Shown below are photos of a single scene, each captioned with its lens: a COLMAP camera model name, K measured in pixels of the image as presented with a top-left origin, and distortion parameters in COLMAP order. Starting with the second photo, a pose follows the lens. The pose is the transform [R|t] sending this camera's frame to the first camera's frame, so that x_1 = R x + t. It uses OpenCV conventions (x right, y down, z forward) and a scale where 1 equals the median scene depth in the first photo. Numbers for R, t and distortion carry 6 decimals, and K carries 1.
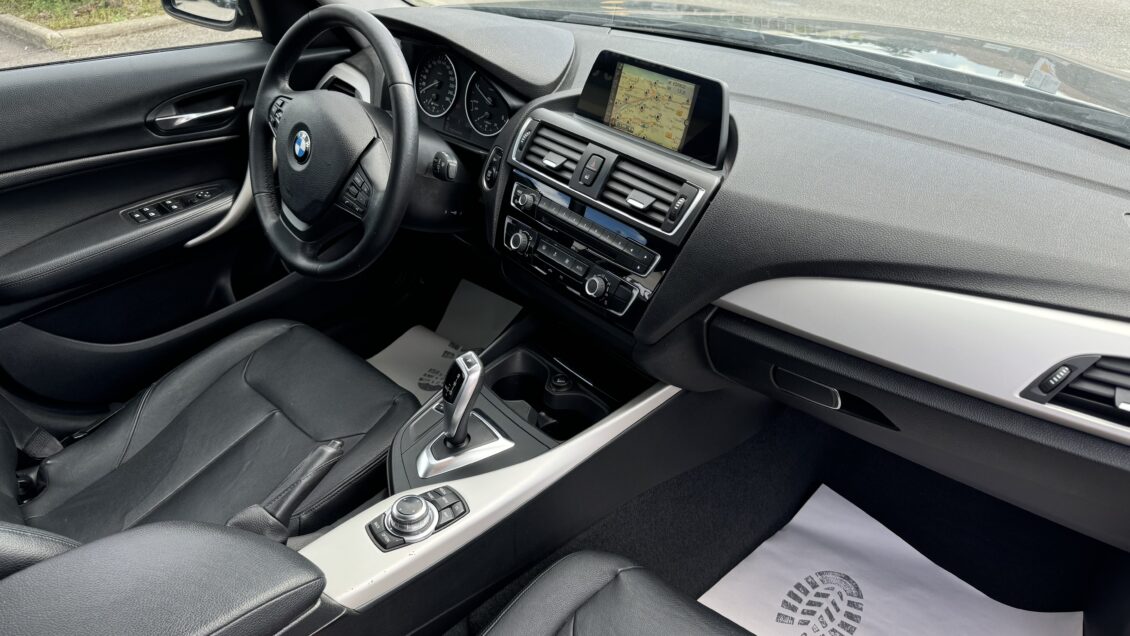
lens RADIAL K [[792.1, 0, 567.0], [0, 792.1, 326.5], [0, 0, 1]] dist [0.023336, -0.021761]
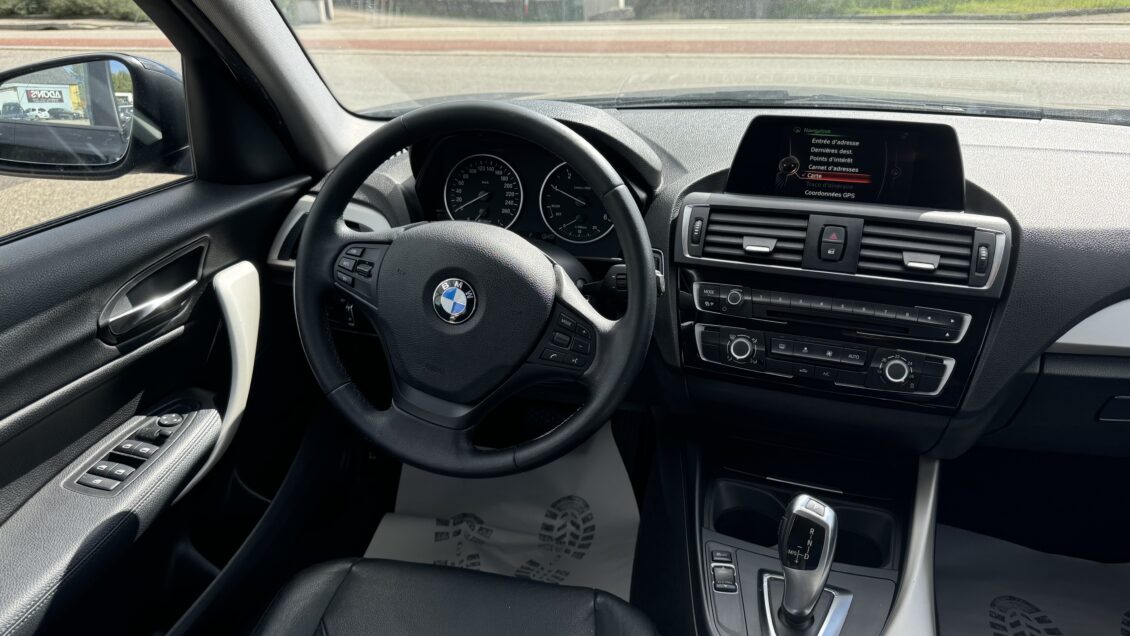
lens RADIAL K [[792.1, 0, 562.7], [0, 792.1, 311.1], [0, 0, 1]] dist [0.023336, -0.021761]
pose [[0.858073, -0.227898, 0.460188, -0.607463], [0.291755, 0.953805, -0.071661, -0.144904], [-0.422598, 0.195753, 0.884925, 0.361634]]
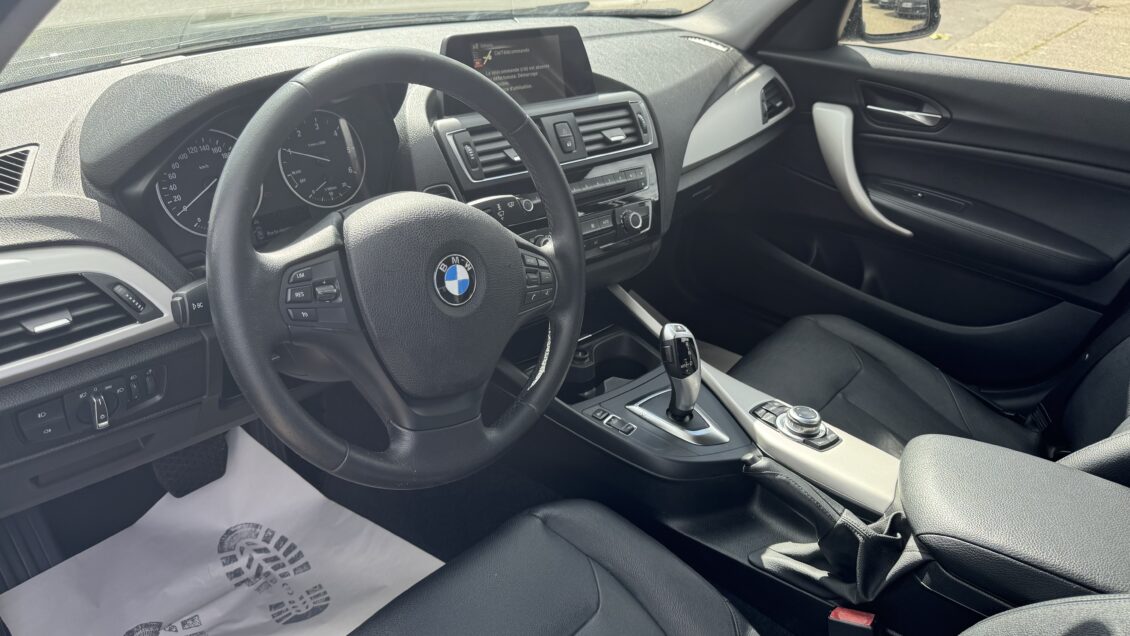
lens RADIAL K [[792.1, 0, 570.8], [0, 792.1, 325.2], [0, 0, 1]] dist [0.023336, -0.021761]
pose [[-0.049773, -0.492755, 0.868744, -0.936528], [0.483812, 0.749059, 0.452588, -0.455785], [-0.873756, 0.442835, 0.201117, 0.860749]]
